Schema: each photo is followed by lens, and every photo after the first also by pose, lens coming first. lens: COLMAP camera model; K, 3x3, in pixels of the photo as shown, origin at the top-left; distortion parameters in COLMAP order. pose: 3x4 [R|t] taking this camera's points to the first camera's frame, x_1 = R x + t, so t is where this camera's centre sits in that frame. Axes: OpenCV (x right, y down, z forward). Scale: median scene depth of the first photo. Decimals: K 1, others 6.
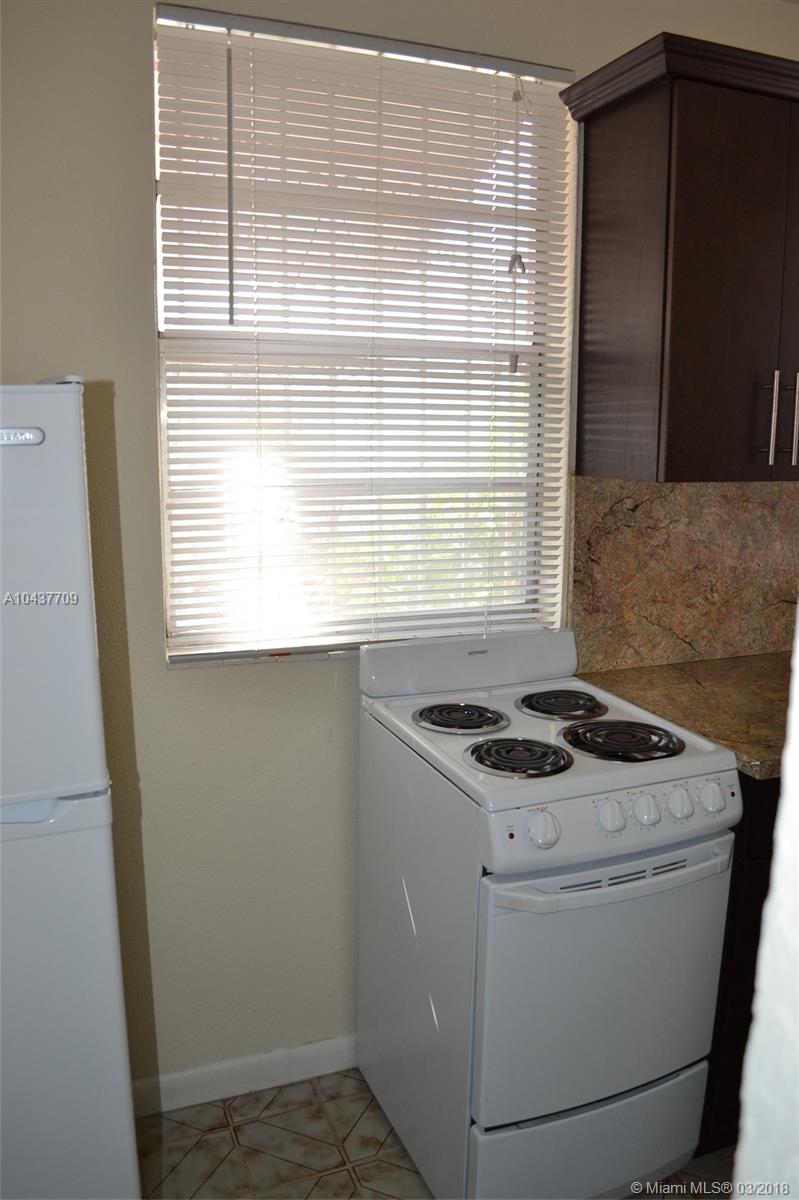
lens RADIAL K [[958.3, 0, 404.3], [0, 958.3, 600.6], [0, 0, 1]] dist [-0.085276, 0.011666]
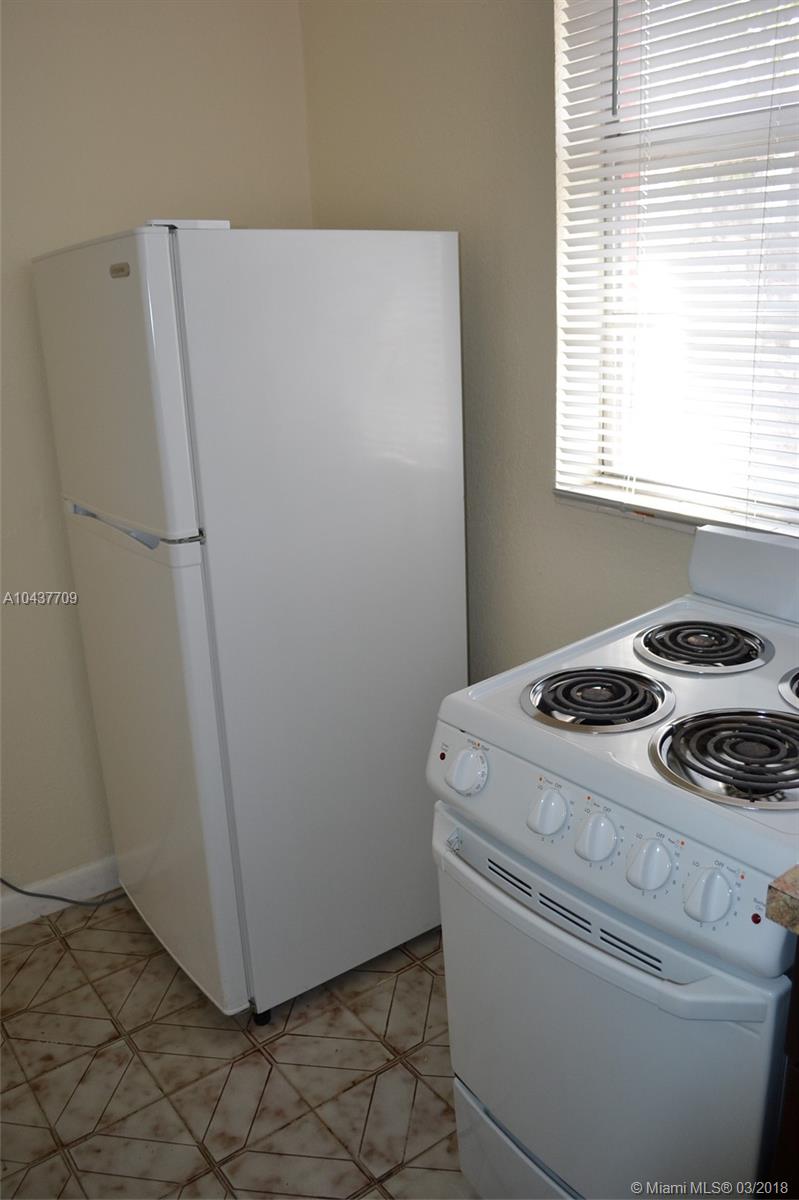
lens RADIAL K [[958.3, 0, 401.3], [0, 958.3, 600.3], [0, 0, 1]] dist [-0.085276, 0.011666]
pose [[0.259376, 0.281234, -0.923922, 0.553010], [-0.129233, 0.958165, 0.255378, -0.051648], [0.957091, 0.053162, 0.284870, 0.508717]]
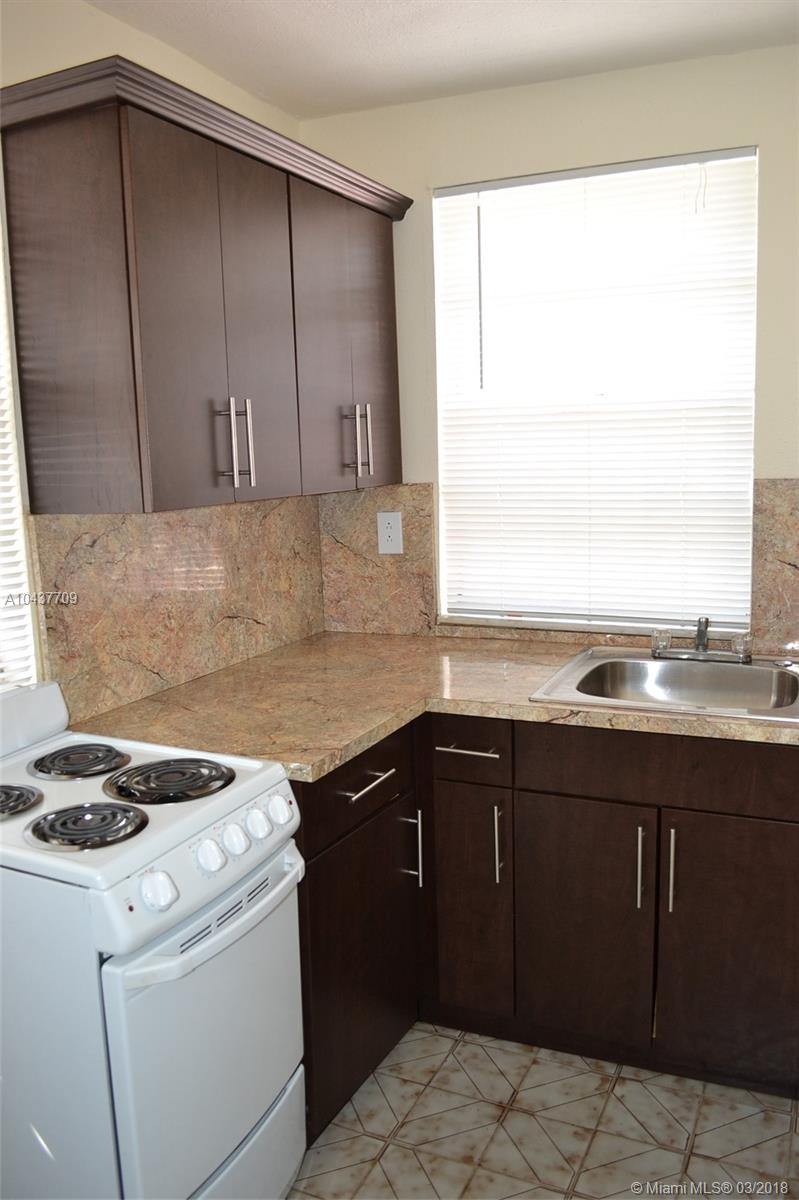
lens RADIAL K [[958.3, 0, 403.9], [0, 958.3, 601.2], [0, 0, 1]] dist [-0.085276, 0.011666]
pose [[0.733465, -0.138080, 0.665554, -0.175937], [0.159500, 0.986773, 0.028946, -0.018384], [-0.660748, 0.084925, 0.745788, 0.091709]]
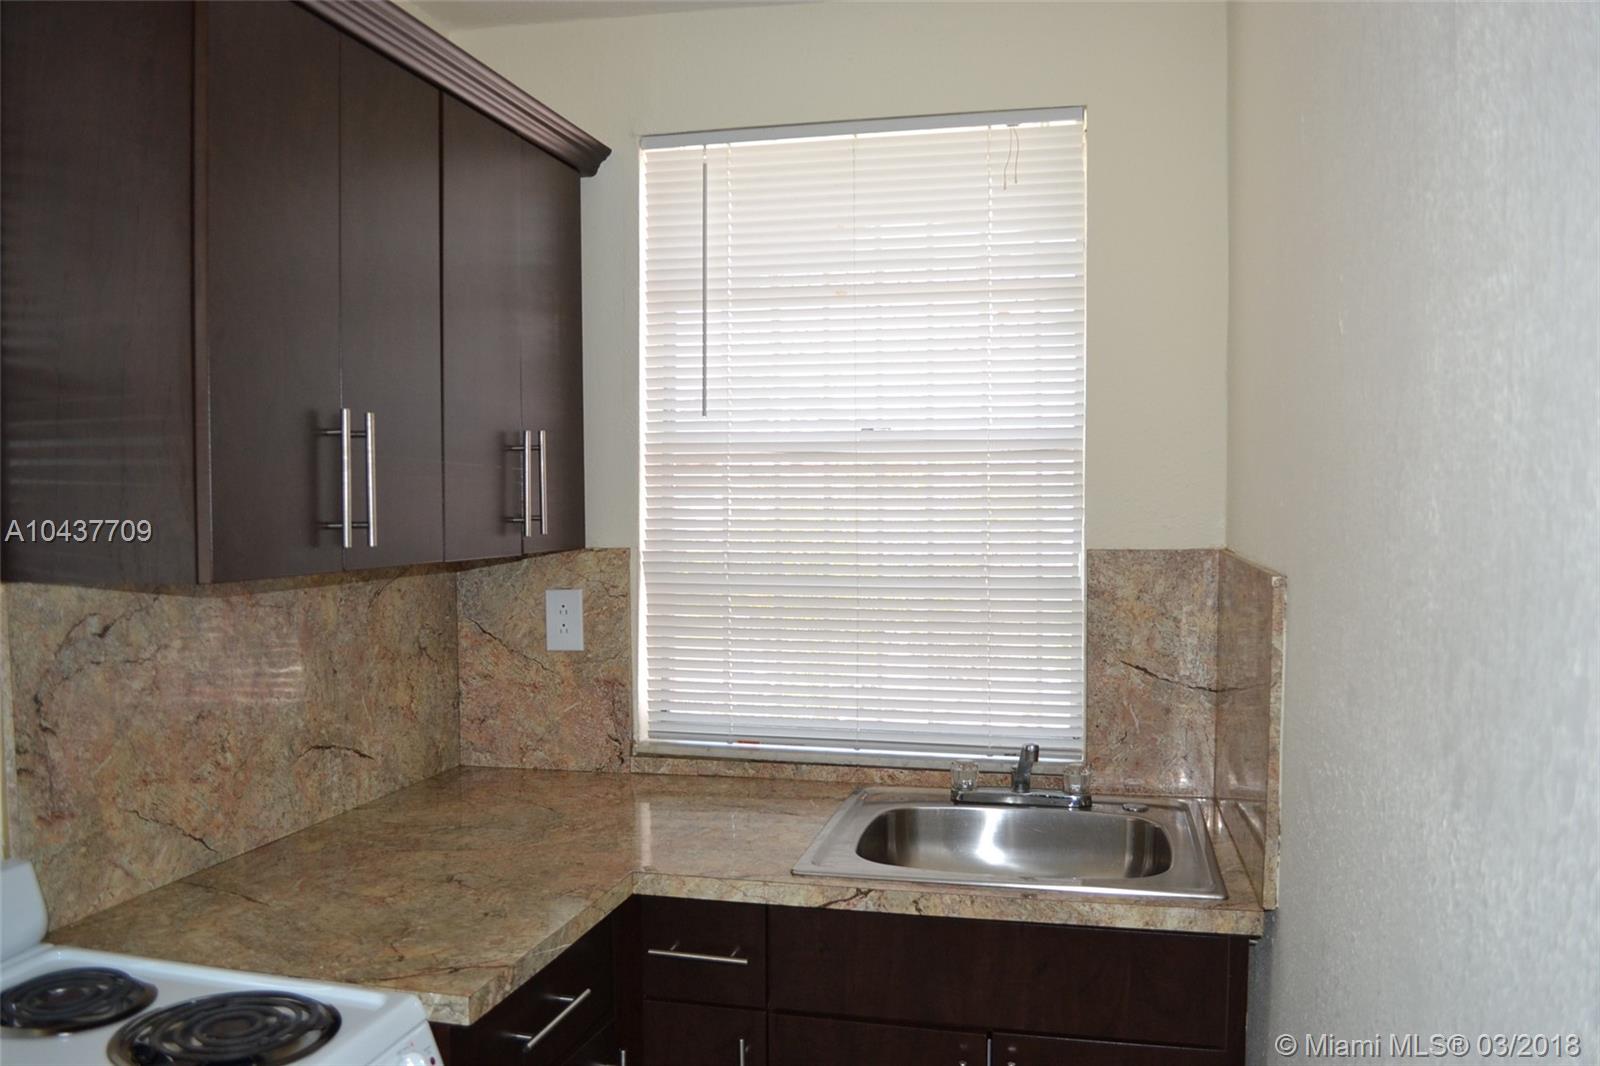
lens RADIAL K [[1277.8, 0, 799.2], [0, 1277.8, 542.0], [0, 0, 1]] dist [-0.085276, 0.011666]
pose [[0.582490, -0.035792, 0.812049, -0.136982], [0.155288, 0.985529, -0.067951, -0.033032], [-0.797866, 0.165683, 0.579619, 0.202383]]
